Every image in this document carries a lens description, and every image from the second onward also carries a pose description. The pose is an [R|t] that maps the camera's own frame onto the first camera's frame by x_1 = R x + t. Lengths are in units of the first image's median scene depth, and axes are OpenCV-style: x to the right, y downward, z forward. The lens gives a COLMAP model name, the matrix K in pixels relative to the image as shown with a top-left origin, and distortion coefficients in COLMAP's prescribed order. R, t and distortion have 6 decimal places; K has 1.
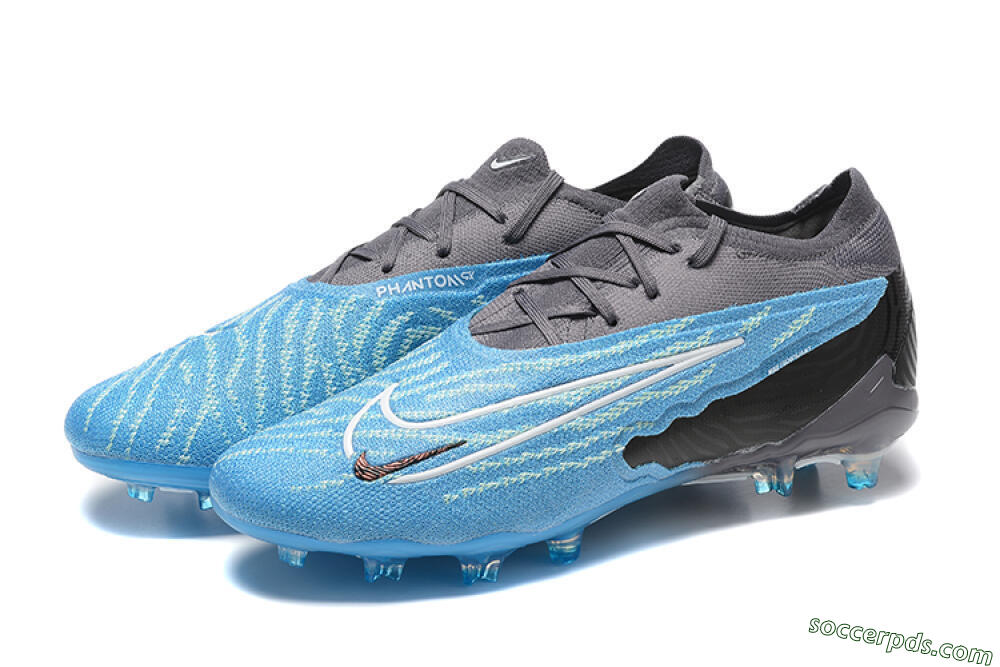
lens RADIAL K [[3354.8, 0, 500.0], [0, 3354.8, 333.5], [0, 0, 1]] dist [-0.124955, -0.457095]
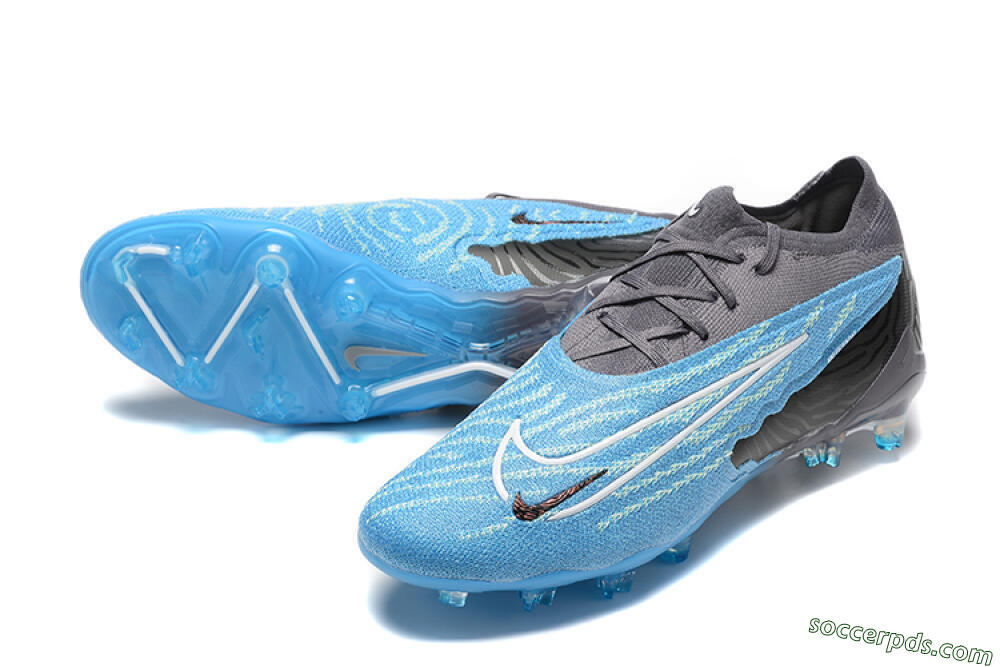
lens RADIAL K [[3354.8, 0, 500.0], [0, 3354.8, 333.5], [0, 0, 1]] dist [-0.124955, -0.457095]
pose [[0.955201, -0.123109, 0.269138, -0.317142], [0.098351, 0.989738, 0.103667, -0.121911], [-0.279139, -0.072553, 0.957506, -0.007477]]
